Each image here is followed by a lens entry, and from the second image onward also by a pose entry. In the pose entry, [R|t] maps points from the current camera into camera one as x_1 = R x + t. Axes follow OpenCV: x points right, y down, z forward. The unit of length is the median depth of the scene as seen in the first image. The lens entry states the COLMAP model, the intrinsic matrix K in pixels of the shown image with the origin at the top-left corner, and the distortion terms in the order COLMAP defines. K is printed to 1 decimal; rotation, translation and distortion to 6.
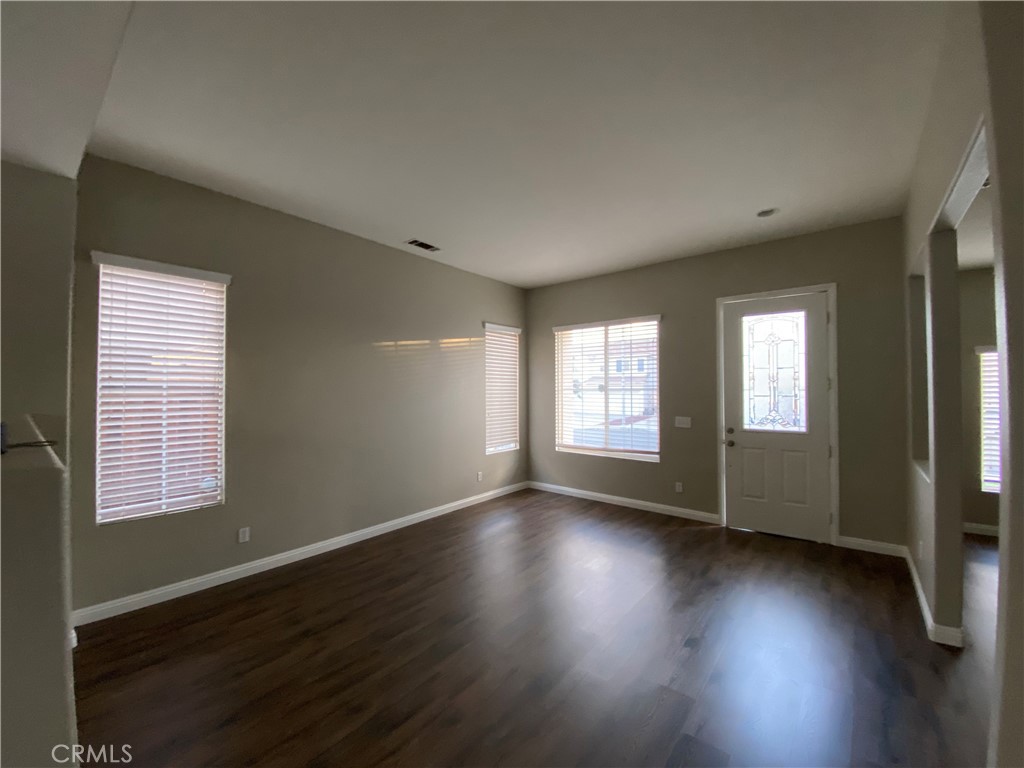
lens RADIAL K [[408.3, 0, 508.5], [0, 408.3, 381.9], [0, 0, 1]] dist [-0.001062, -0.001258]
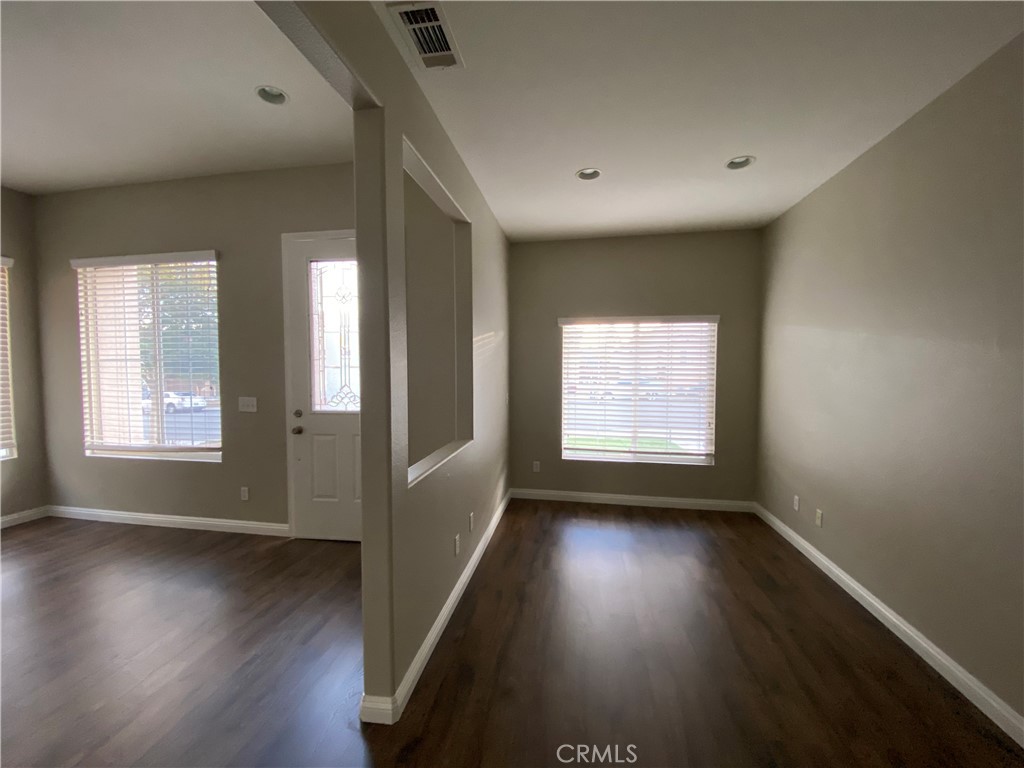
lens RADIAL K [[408.3, 0, 523.0], [0, 408.3, 385.4], [0, 0, 1]] dist [-0.001062, -0.001258]
pose [[0.866533, -0.022247, 0.498624, 0.461827], [-0.008035, 0.998255, 0.058502, 0.017699], [-0.499056, -0.054700, 0.864842, 0.129813]]
